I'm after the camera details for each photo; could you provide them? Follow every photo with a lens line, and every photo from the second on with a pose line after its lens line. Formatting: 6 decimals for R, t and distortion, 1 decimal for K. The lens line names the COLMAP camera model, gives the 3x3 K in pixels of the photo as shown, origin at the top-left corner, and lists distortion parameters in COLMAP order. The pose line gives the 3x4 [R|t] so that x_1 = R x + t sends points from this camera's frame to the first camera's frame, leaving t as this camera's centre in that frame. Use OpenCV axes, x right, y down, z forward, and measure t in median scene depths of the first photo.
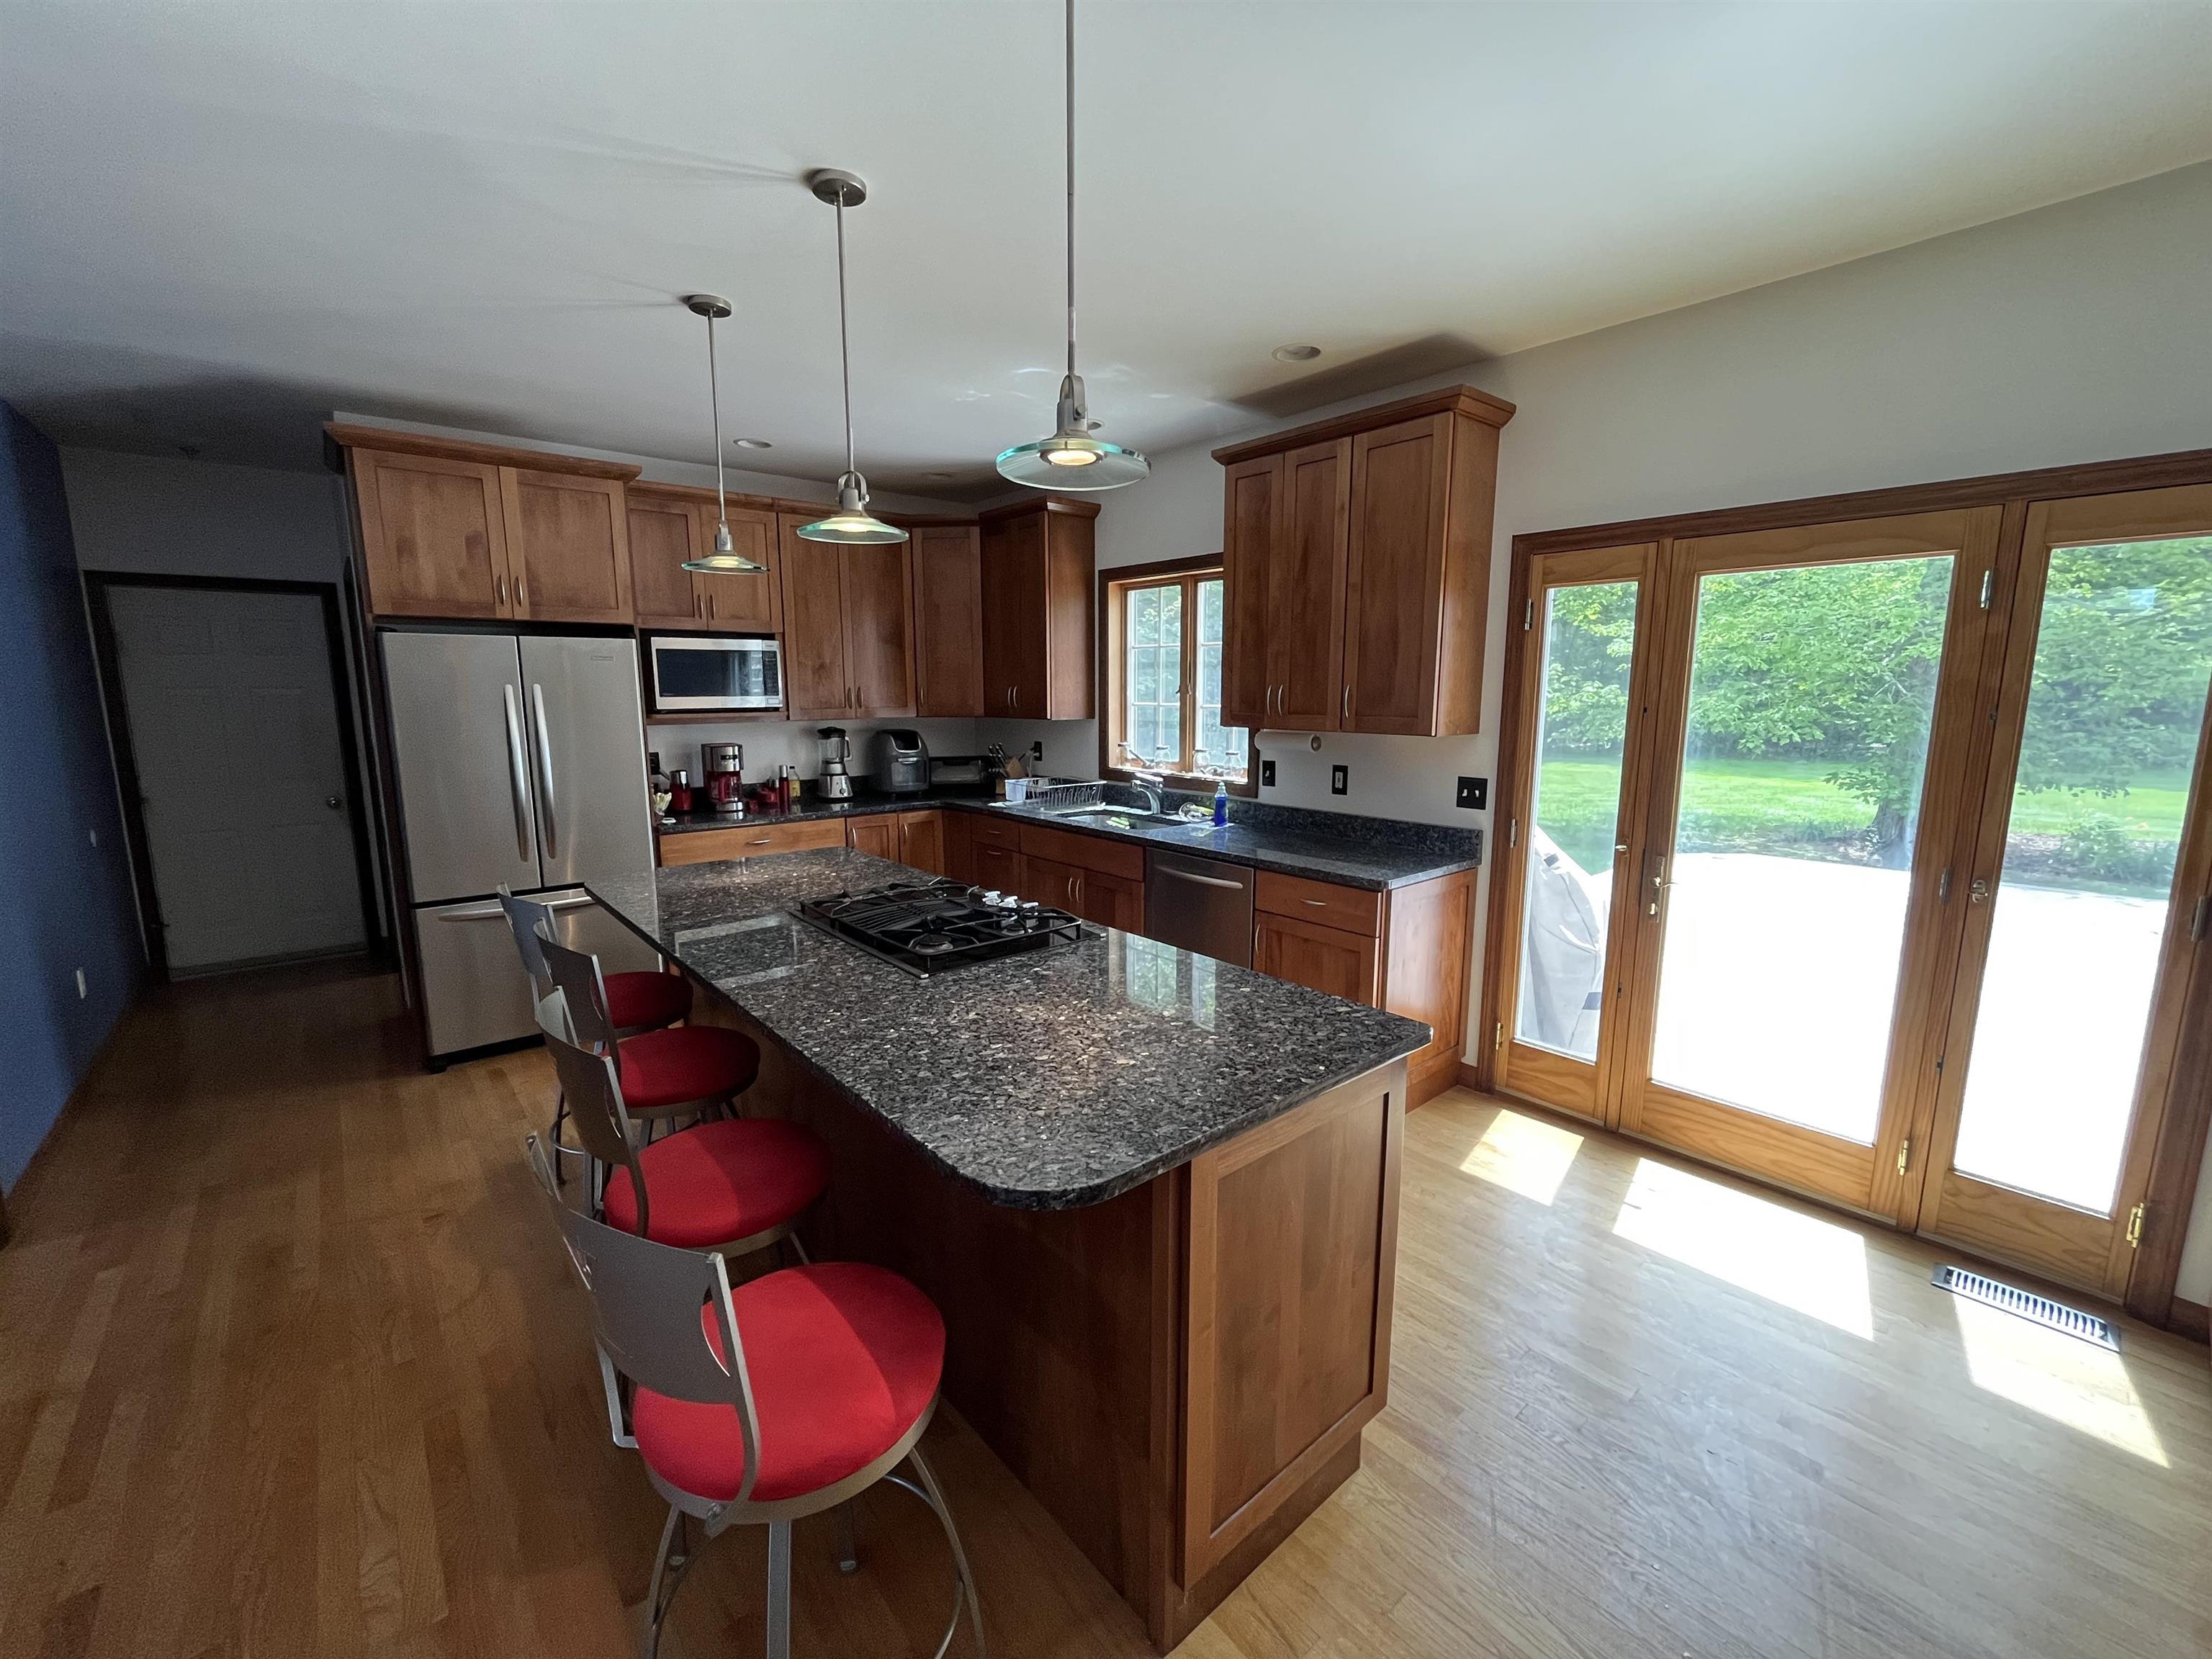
lens RADIAL K [[899.2, 0, 1106.0], [0, 899.2, 829.5], [0, 0, 1]] dist [0.000637, 0.000269]
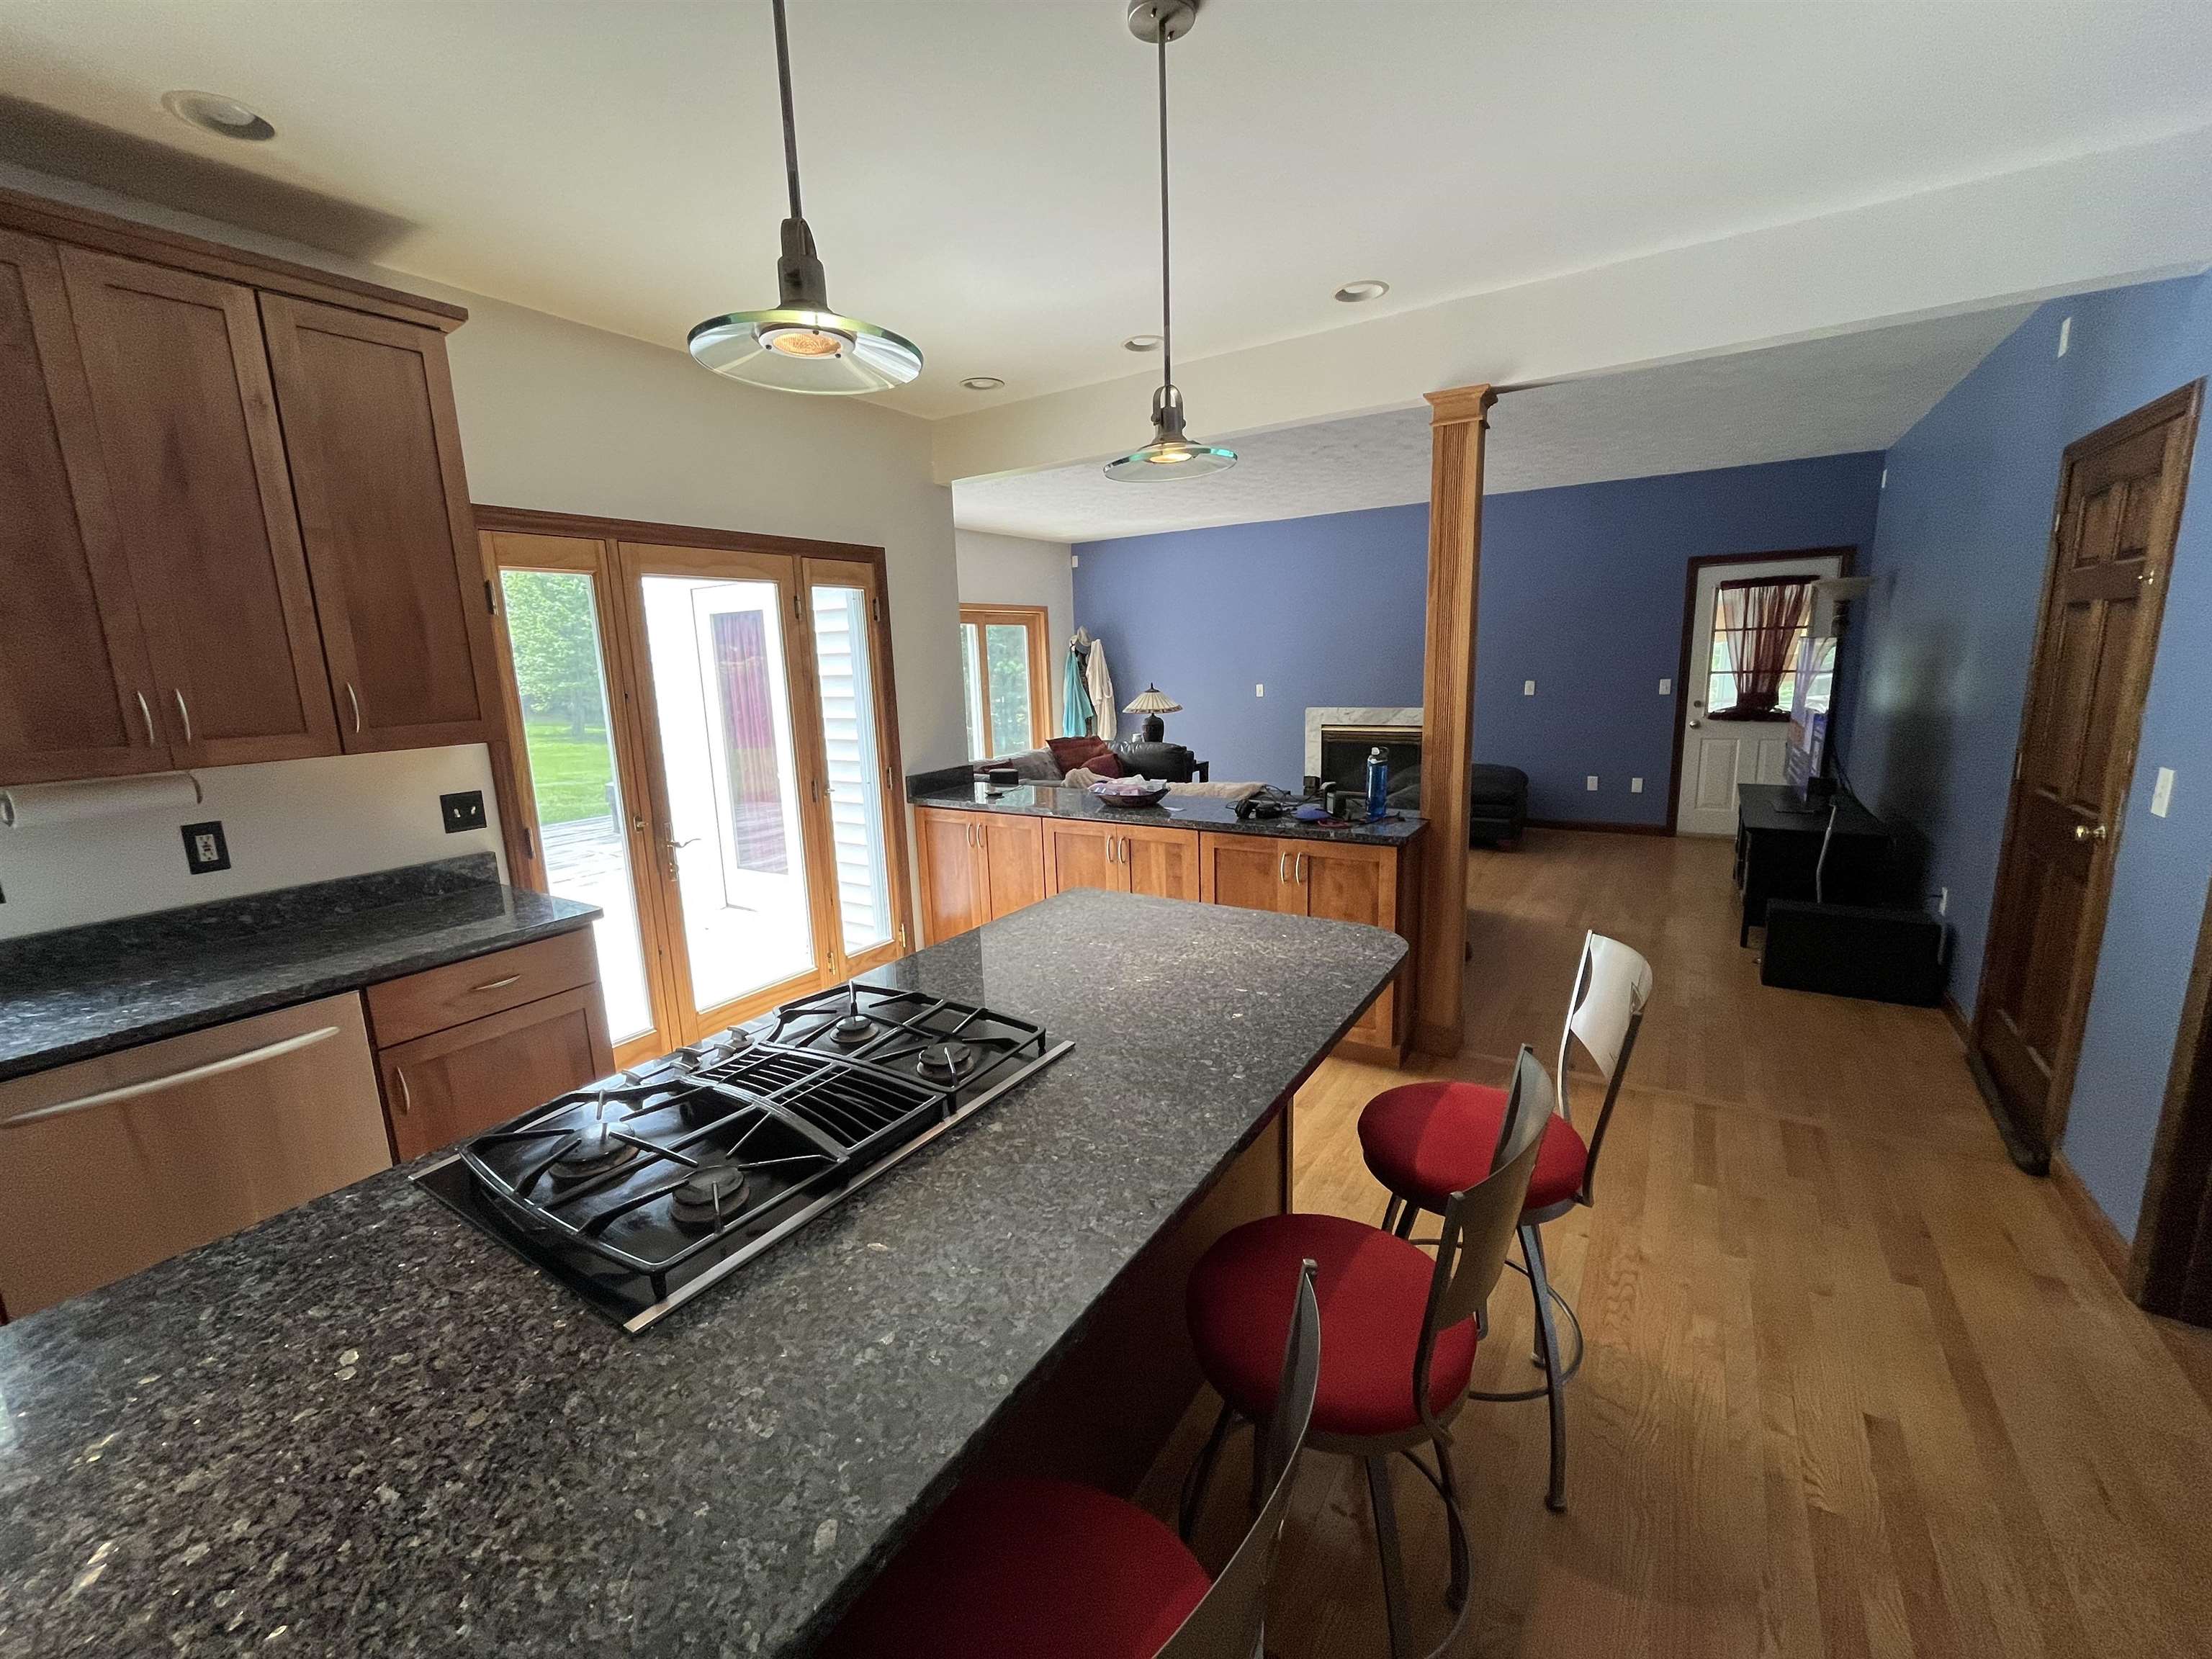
lens RADIAL K [[899.2, 0, 1106.0], [0, 899.2, 829.5], [0, 0, 1]] dist [0.000637, 0.000269]
pose [[-0.288162, -0.176754, 0.941127, -0.550282], [0.180614, 0.955144, 0.234688, -0.115115], [-0.940394, 0.237609, -0.243312, 0.675102]]
